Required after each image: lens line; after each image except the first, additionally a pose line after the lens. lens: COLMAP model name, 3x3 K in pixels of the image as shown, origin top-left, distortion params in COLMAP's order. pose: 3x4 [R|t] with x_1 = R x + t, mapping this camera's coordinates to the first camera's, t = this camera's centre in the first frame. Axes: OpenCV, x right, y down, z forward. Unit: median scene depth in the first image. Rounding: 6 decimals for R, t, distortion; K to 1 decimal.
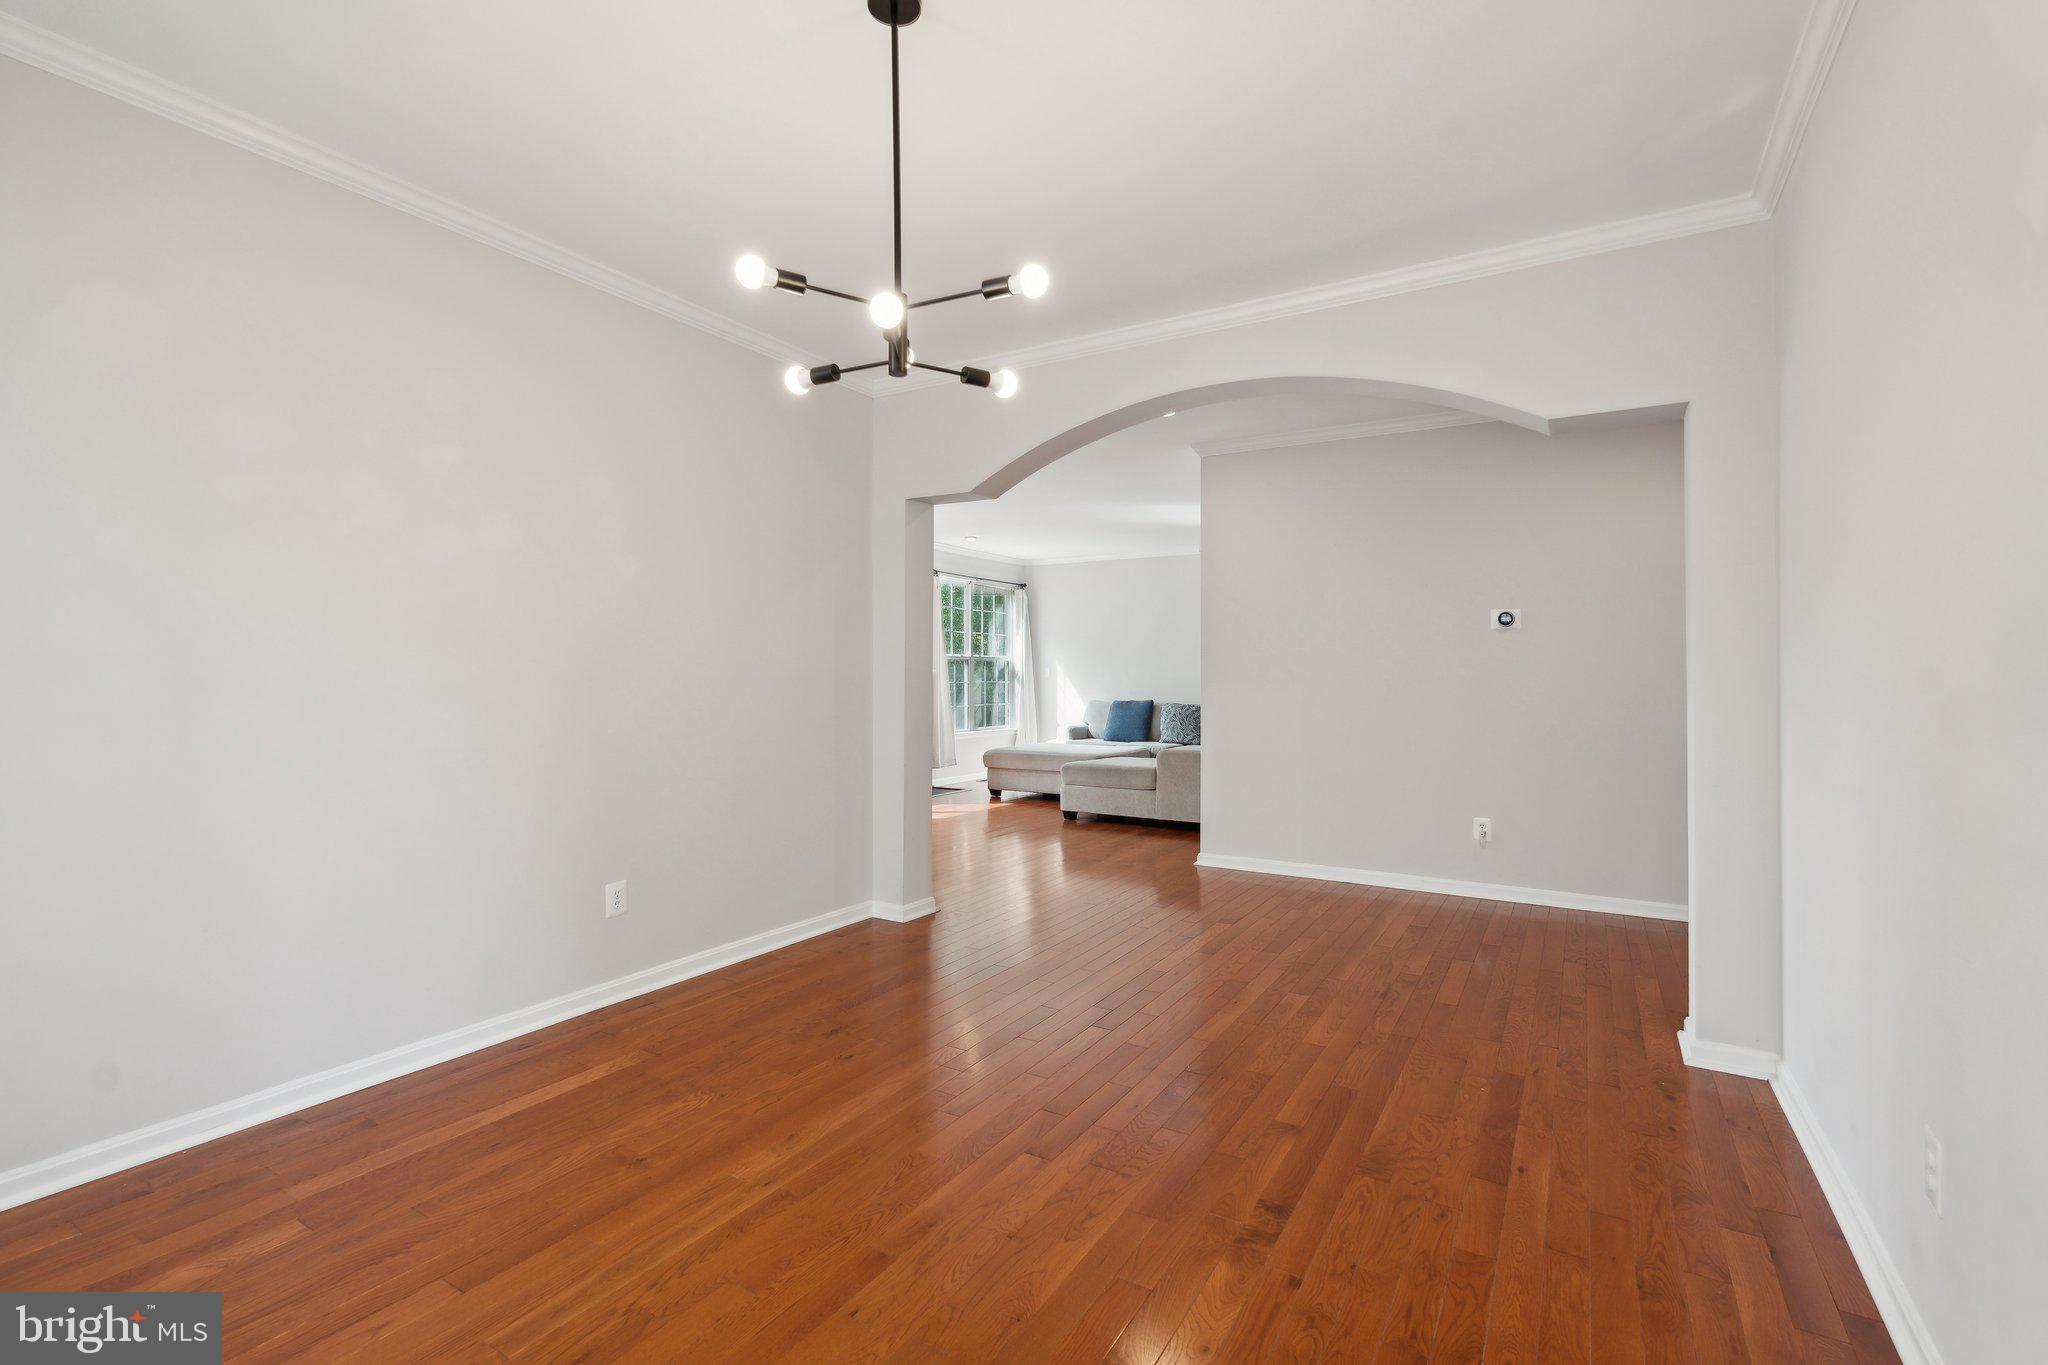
lens RADIAL K [[915.8, 0, 1022.4], [0, 915.8, 678.9], [0, 0, 1]] dist [-0.004172, 0.000269]
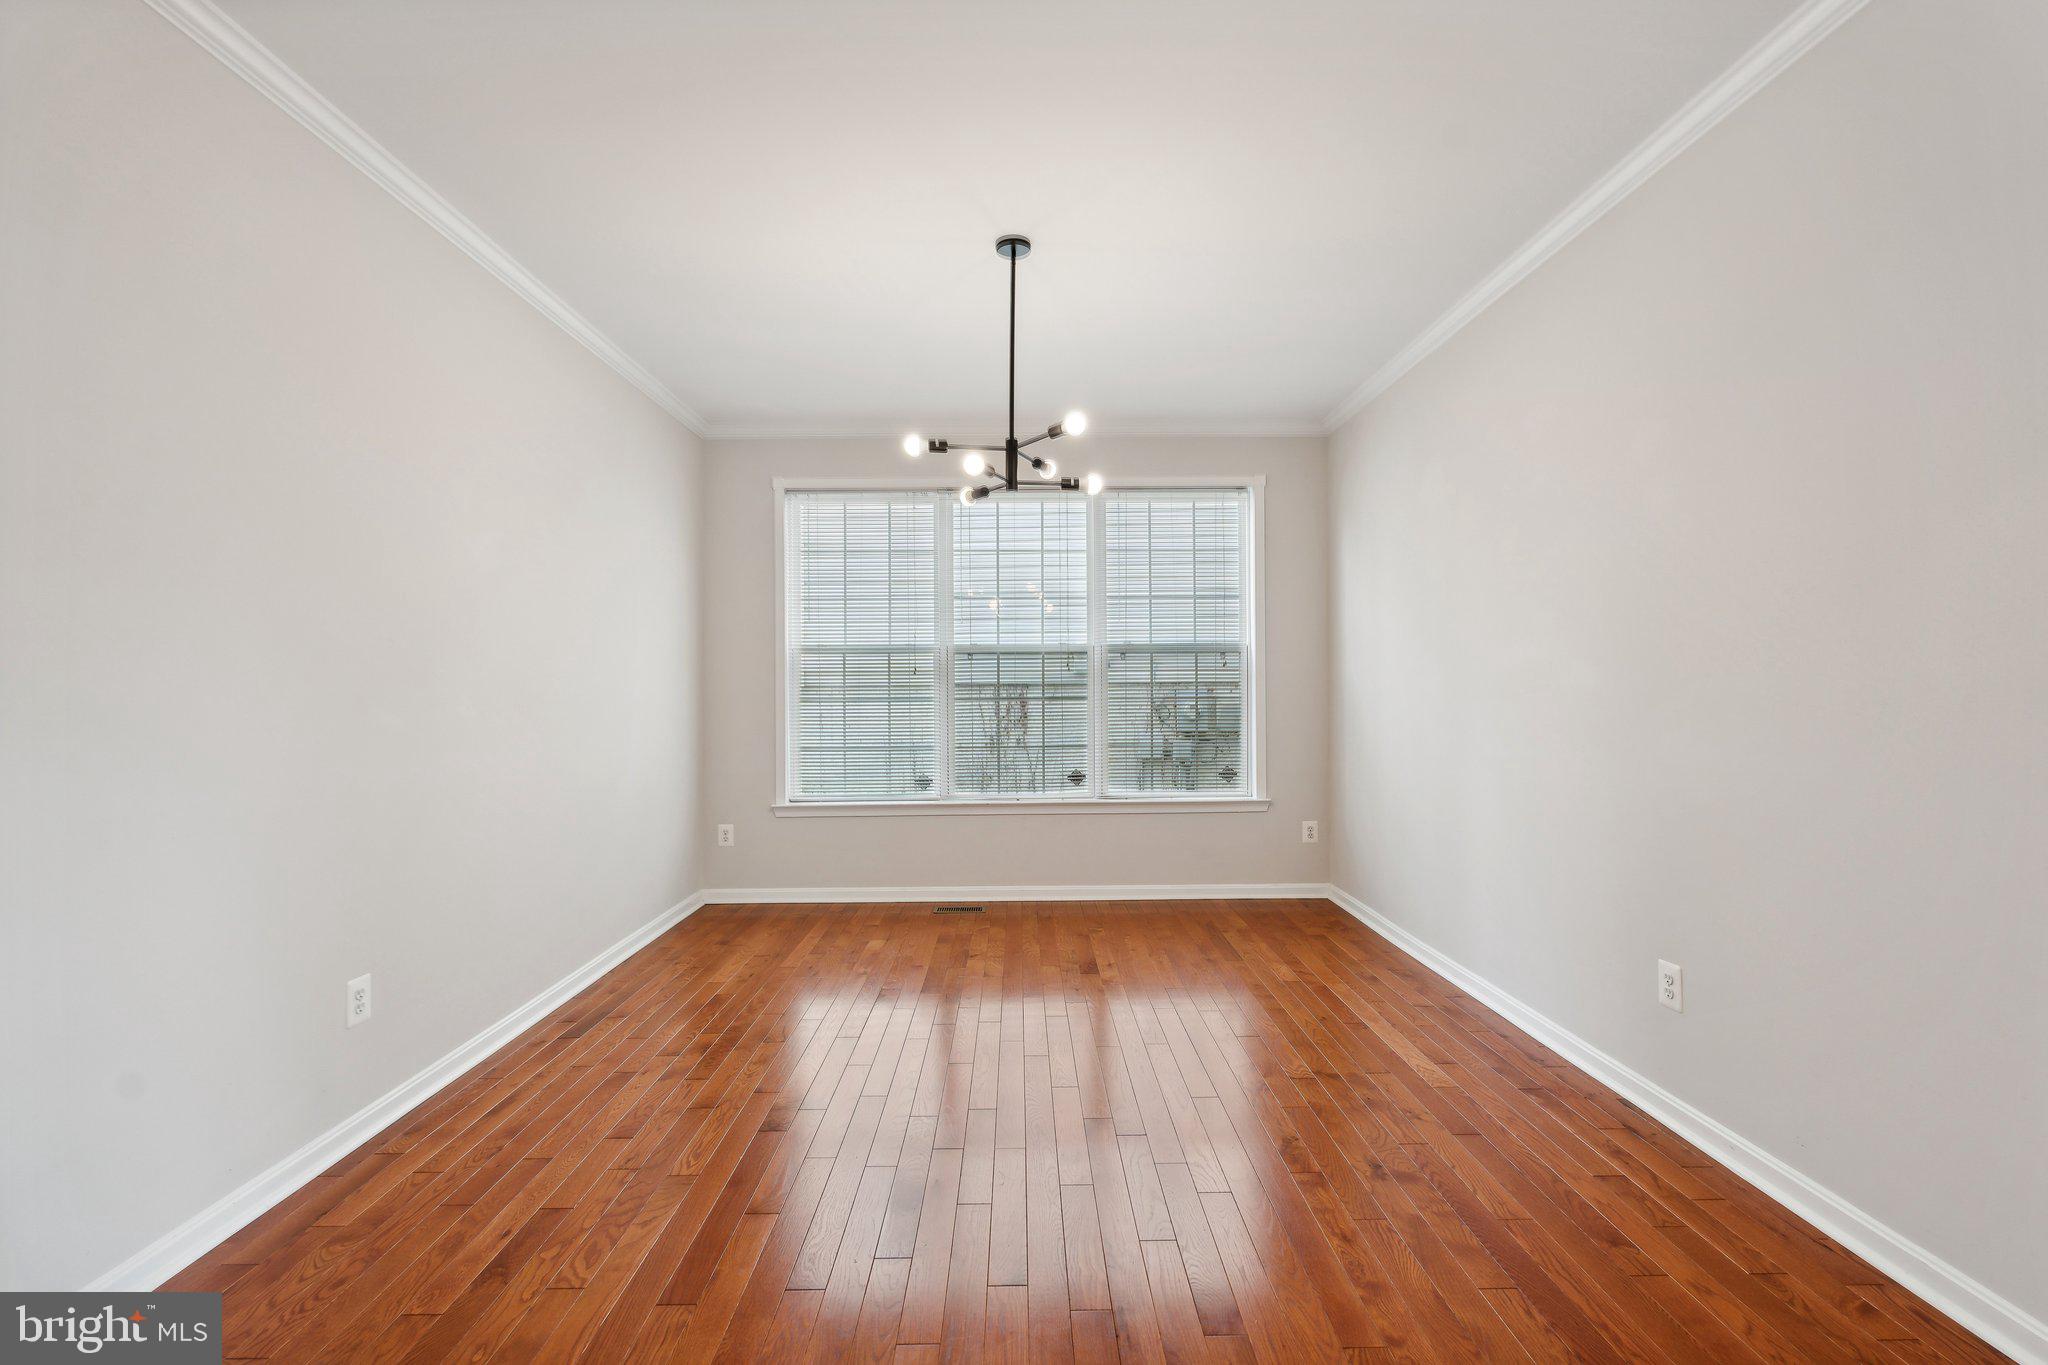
lens RADIAL K [[909.9, 0, 1020.7], [0, 909.9, 687.5], [0, 0, 1]] dist [-0.000751, 0.000575]
pose [[-0.848974, -0.000657, -0.528434, 0.124315], [0.000502, 0.999998, -0.002051, 0.000157], [0.528434, -0.002006, -0.848972, 0.427729]]
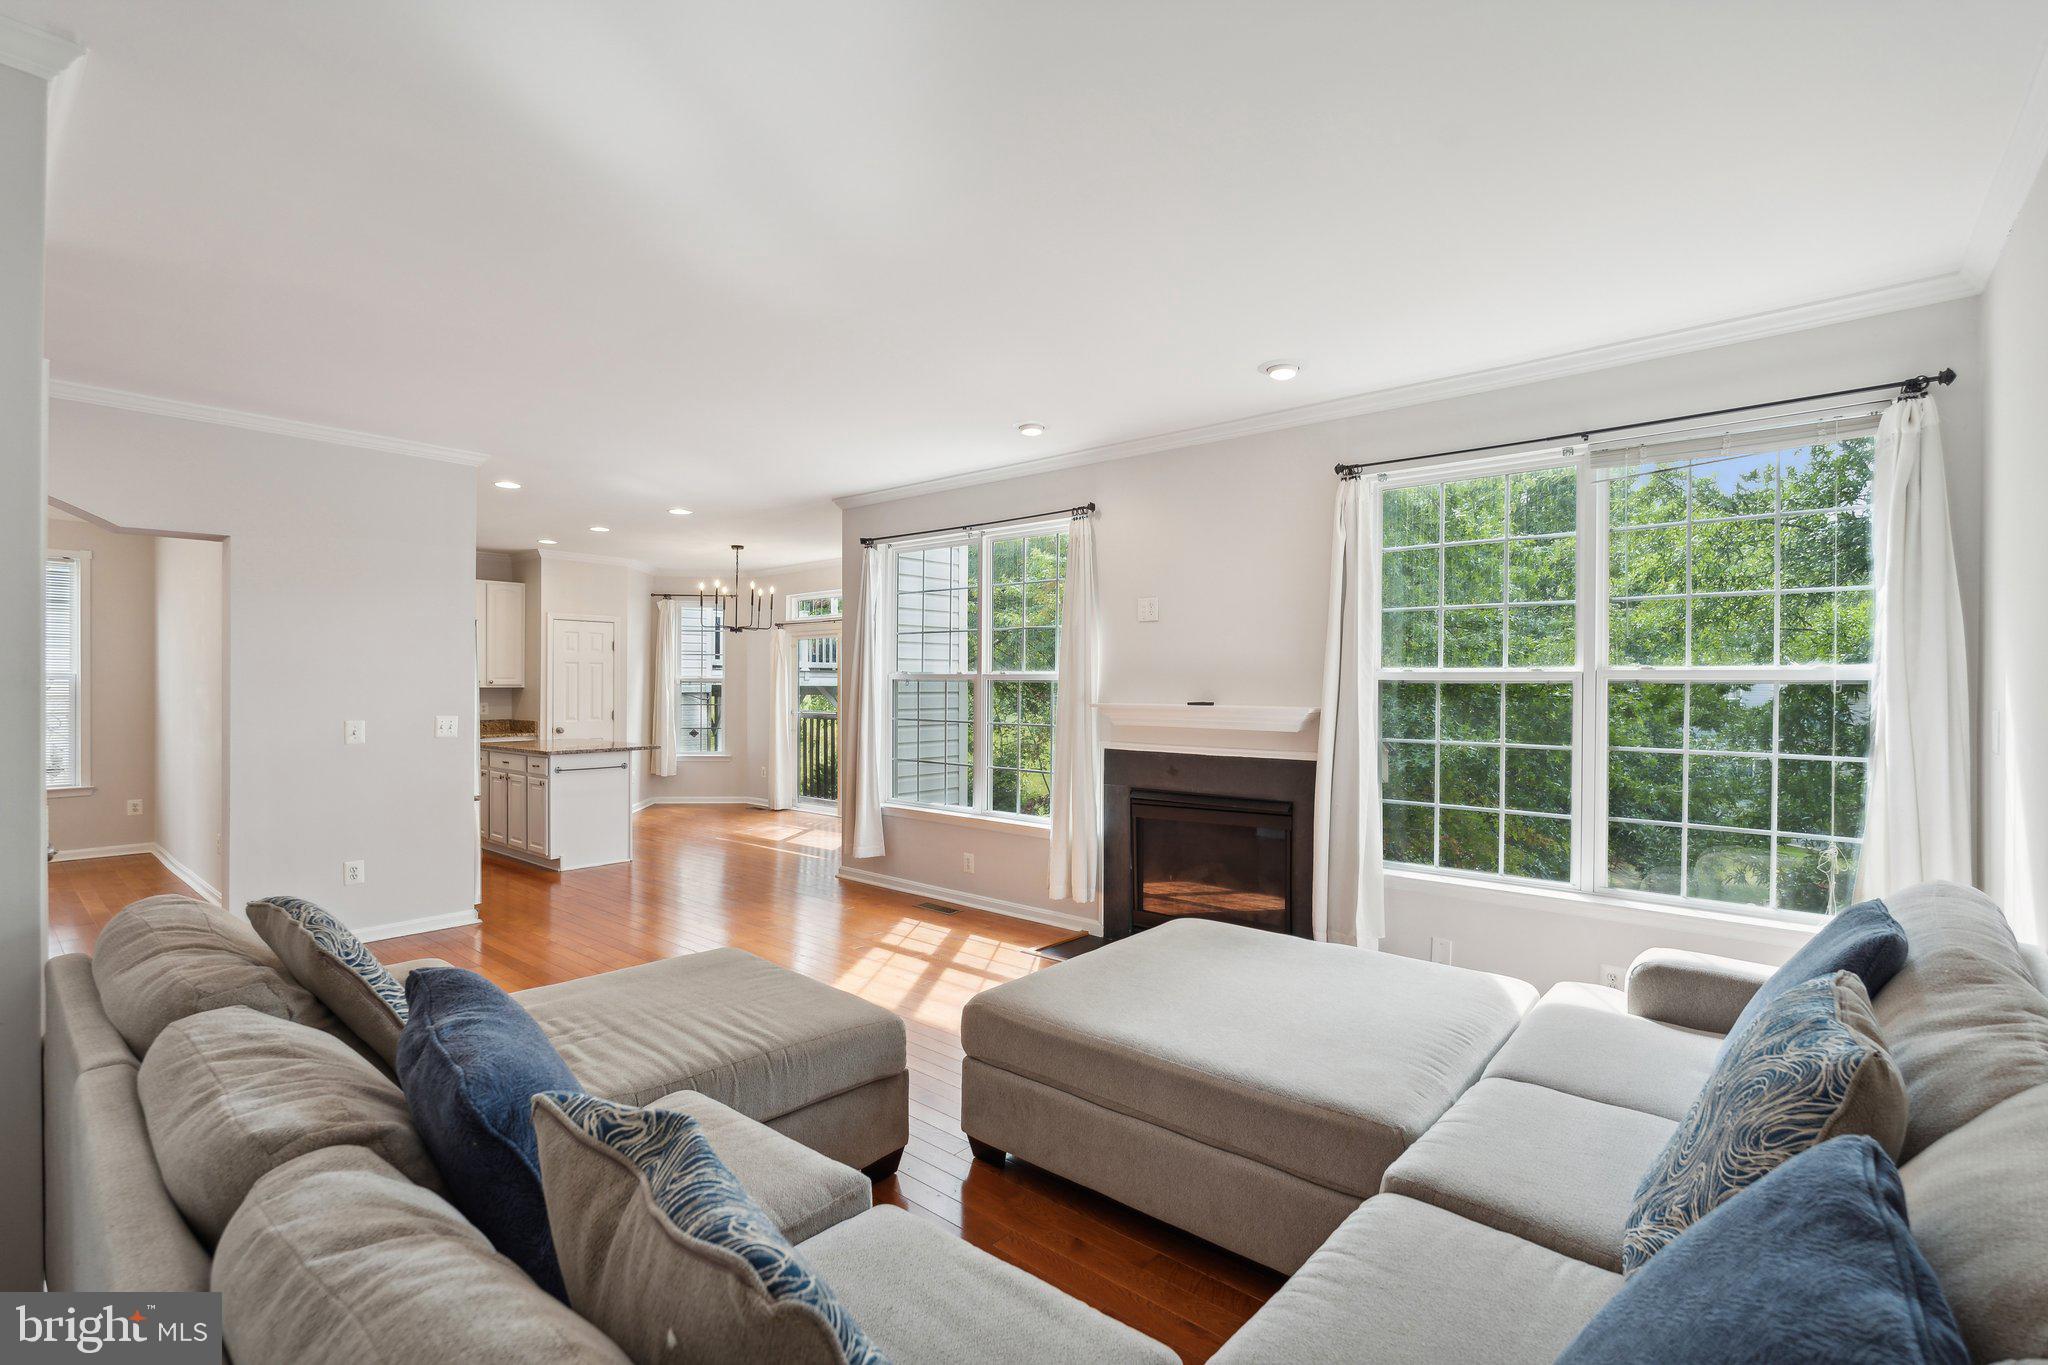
lens RADIAL K [[926.5, 0, 1024.0], [0, 926.5, 682.5], [0, 0, 1]] dist [0.002383, 0.000154]
pose [[-0.161915, -0.008276, -0.986770, 0.319031], [-0.005859, 0.999955, -0.007426, -0.017820], [0.986787, 0.004579, -0.161956, 0.870310]]
